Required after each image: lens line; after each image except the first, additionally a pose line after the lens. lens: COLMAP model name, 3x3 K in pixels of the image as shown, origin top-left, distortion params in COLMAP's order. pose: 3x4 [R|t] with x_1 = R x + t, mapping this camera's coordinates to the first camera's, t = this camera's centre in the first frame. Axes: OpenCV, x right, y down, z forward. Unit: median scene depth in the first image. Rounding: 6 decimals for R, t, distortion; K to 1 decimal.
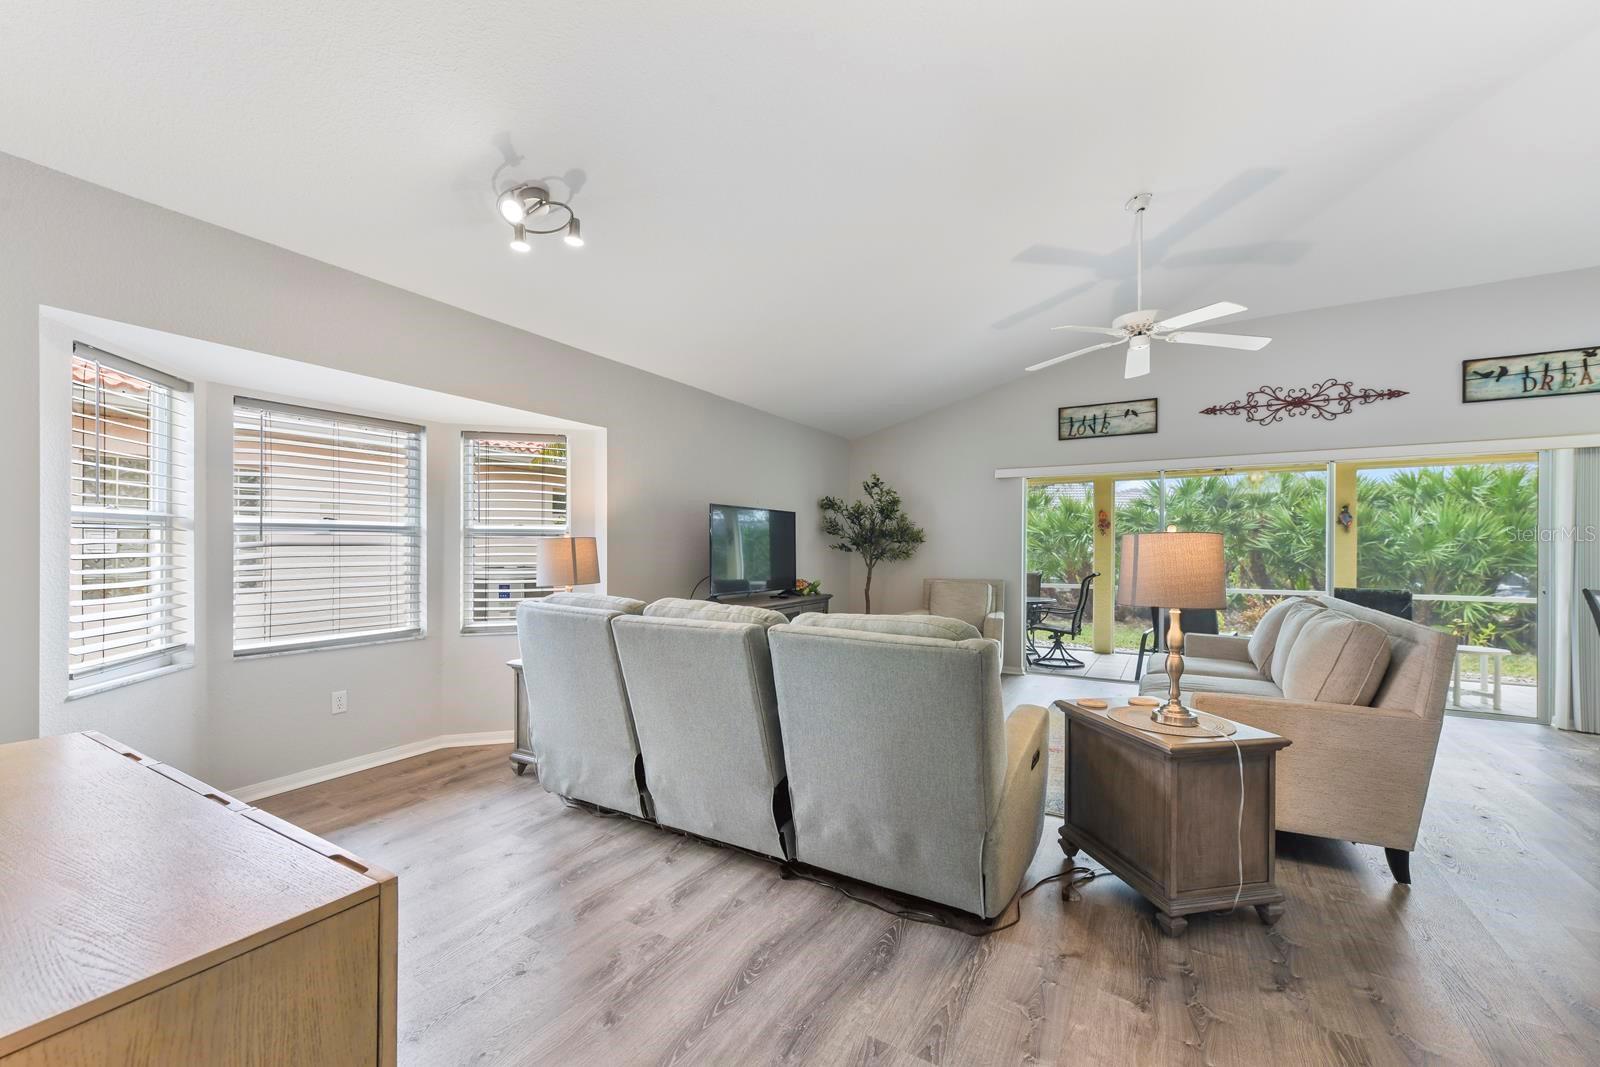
lens RADIAL K [[633.0, 0, 794.1], [0, 633.0, 547.1], [0, 0, 1]] dist [0.002955, -0.001078]
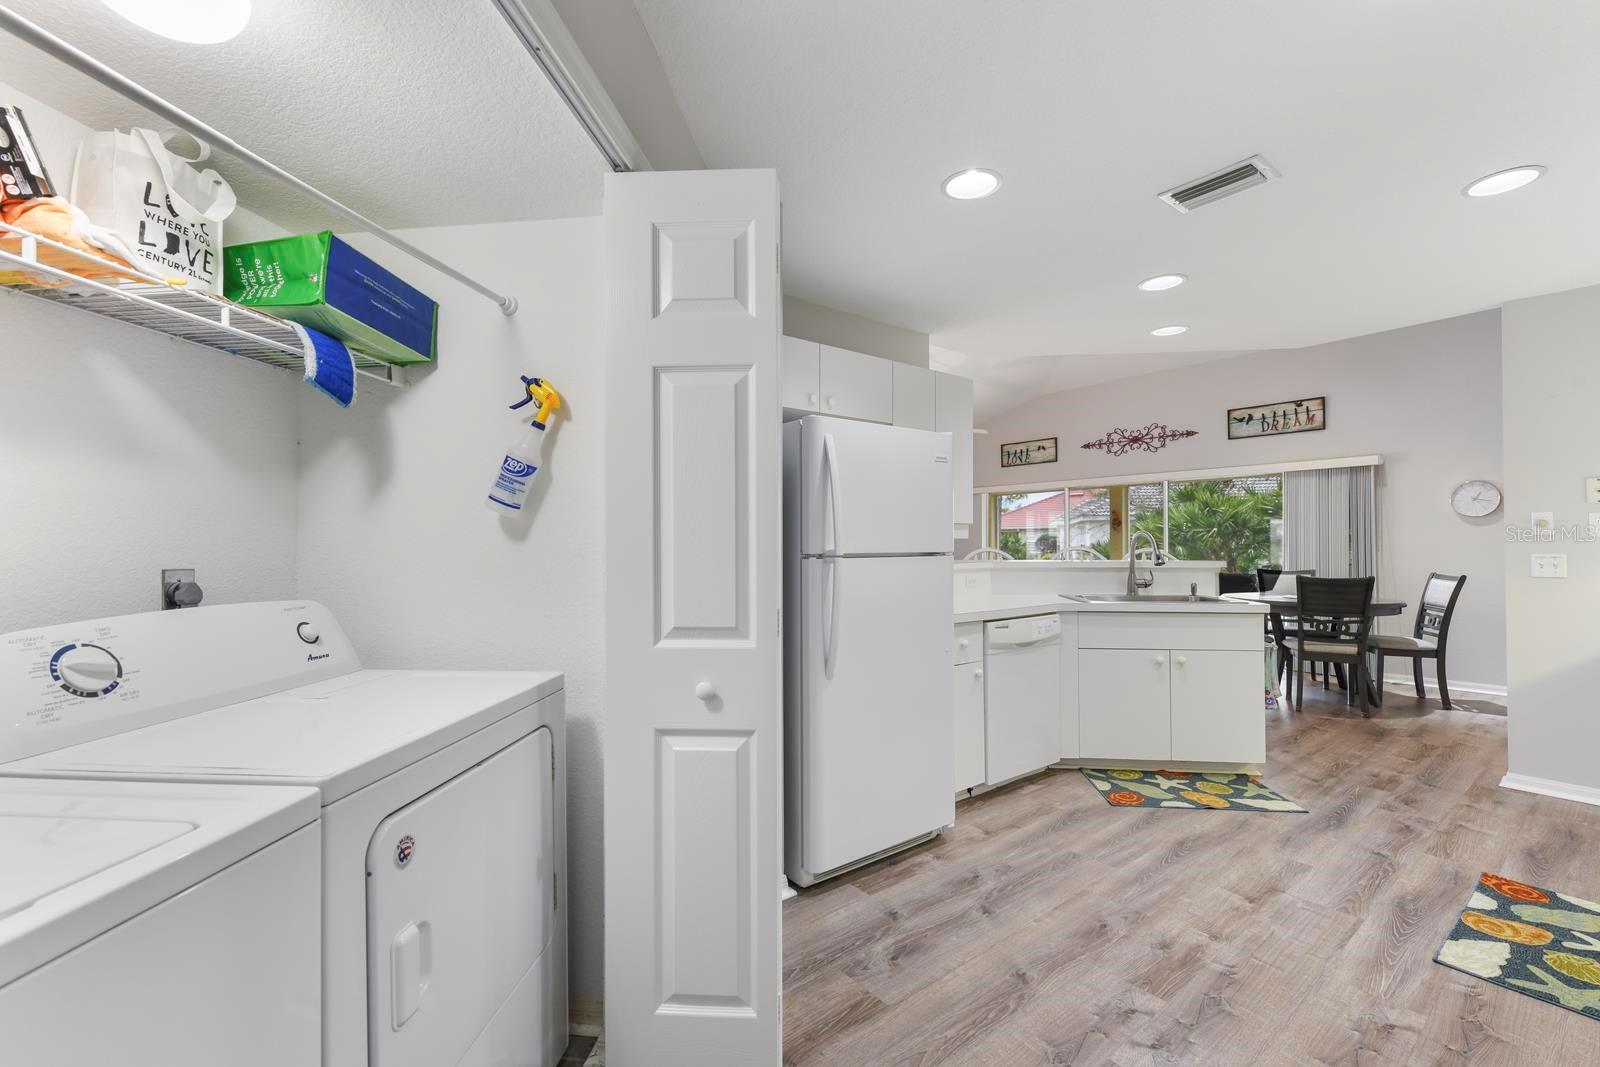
lens RADIAL K [[677.7, 0, 798.5], [0, 677.7, 537.3], [0, 0, 1]] dist [0.005508, -0.003388]
pose [[0.933064, -0.007966, -0.359623, 0.653527], [0.005046, 0.999946, -0.009058, -0.000292], [0.359676, 0.006637, 0.933054, -0.705412]]
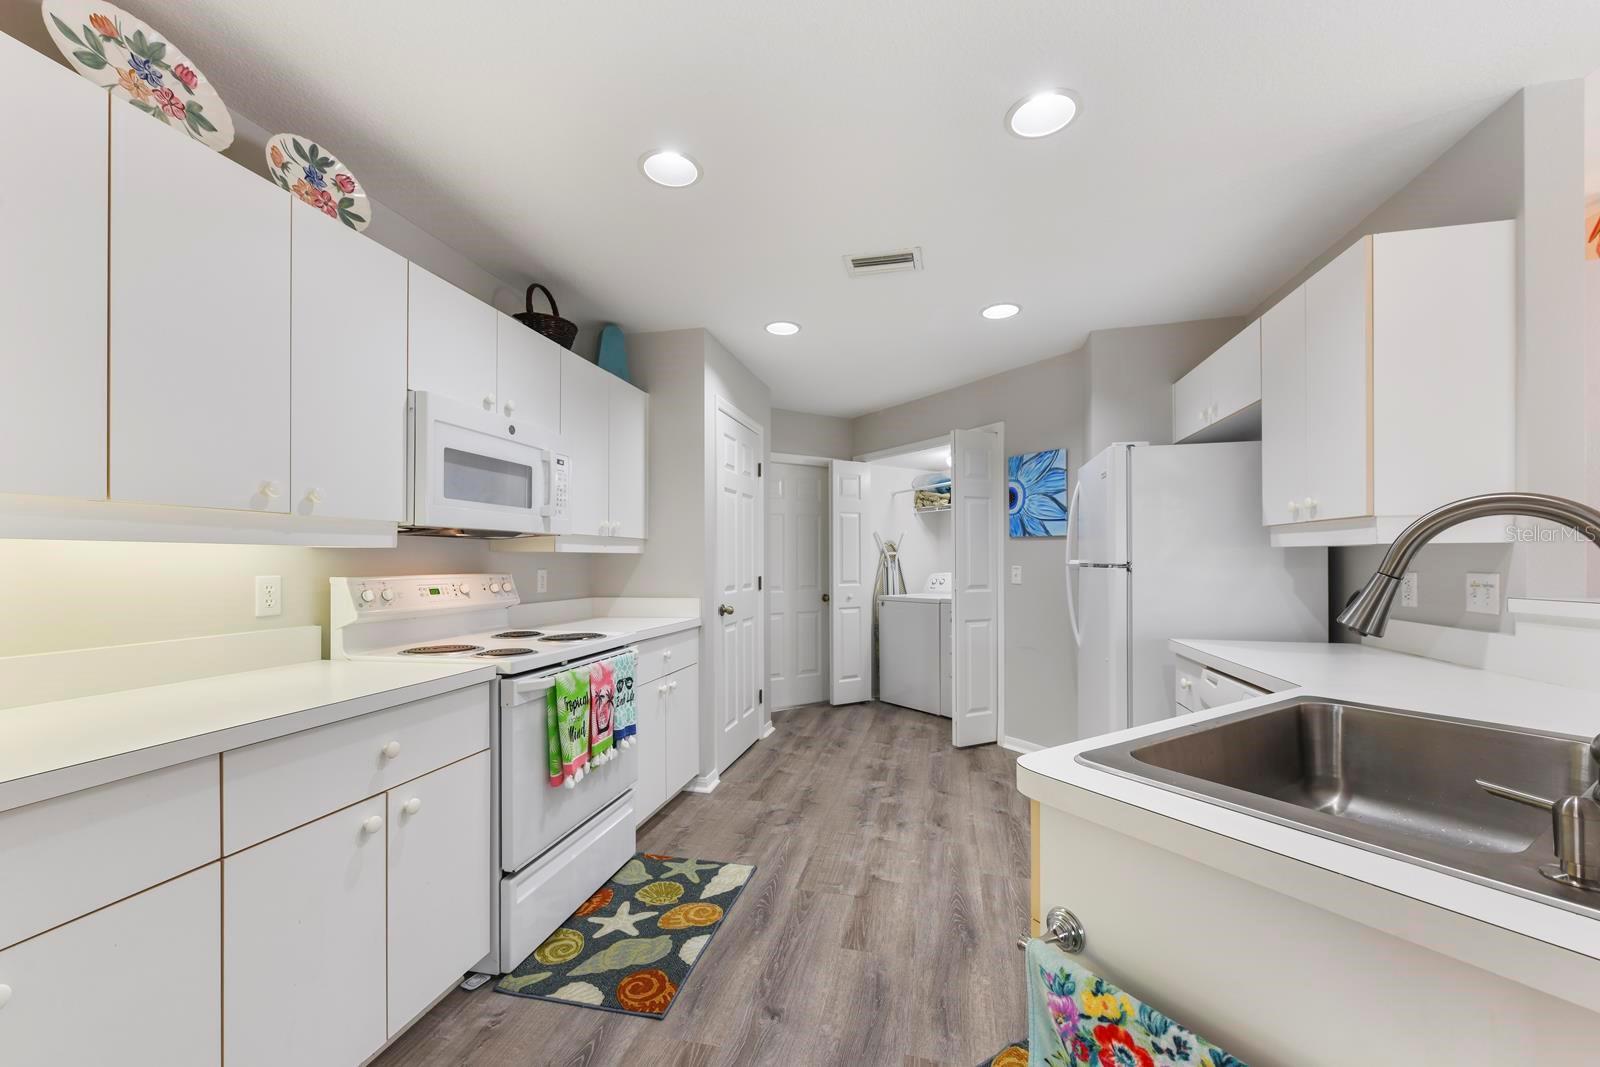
lens RADIAL K [[635.0, 0, 801.3], [0, 635.0, 557.6], [0, 0, 1]] dist [0.012279, -0.005686]
pose [[-0.951810, -0.002431, -0.306677, 0.975854], [-0.000397, 0.999977, -0.006697, 0.005569], [0.306687, -0.006252, -0.951790, 0.288270]]
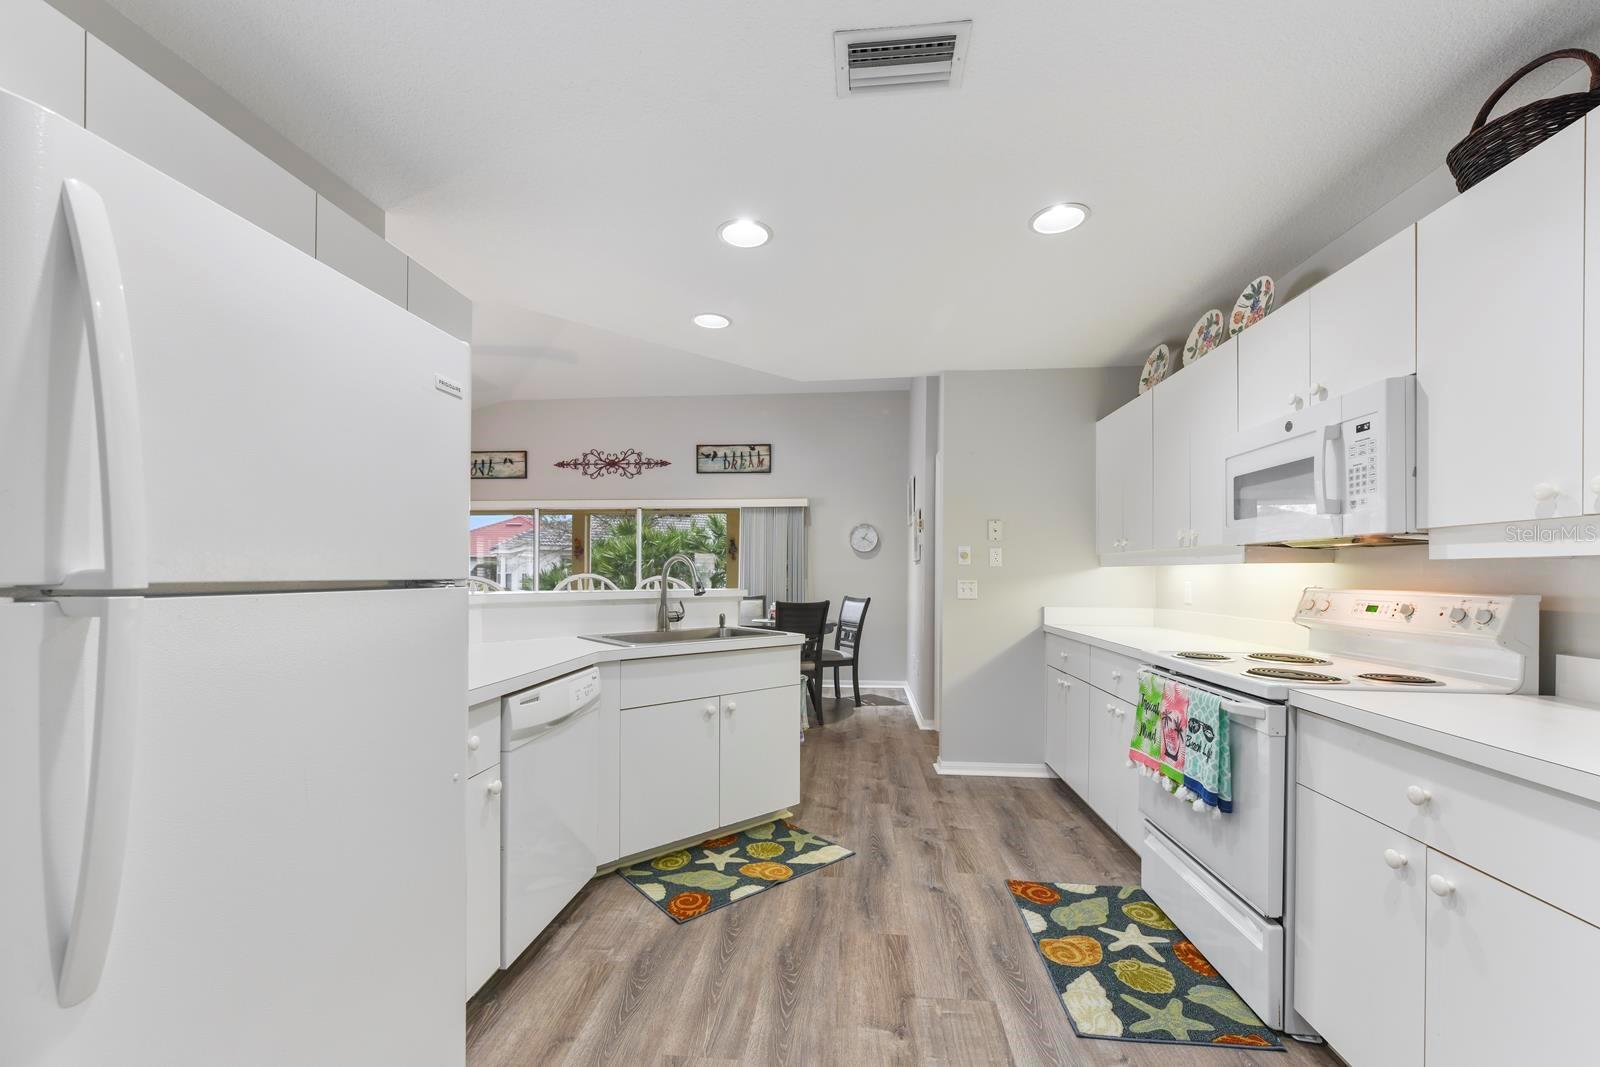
lens RADIAL K [[643.5, 0, 803.0], [0, 643.5, 571.9], [0, 0, 1]] dist [0.012561, -0.007821]
pose [[0.901307, 0.002084, 0.433176, 0.580550], [-0.002186, 0.999998, -0.000262, 0.004273], [-0.433176, -0.000711, 0.901309, -0.441282]]
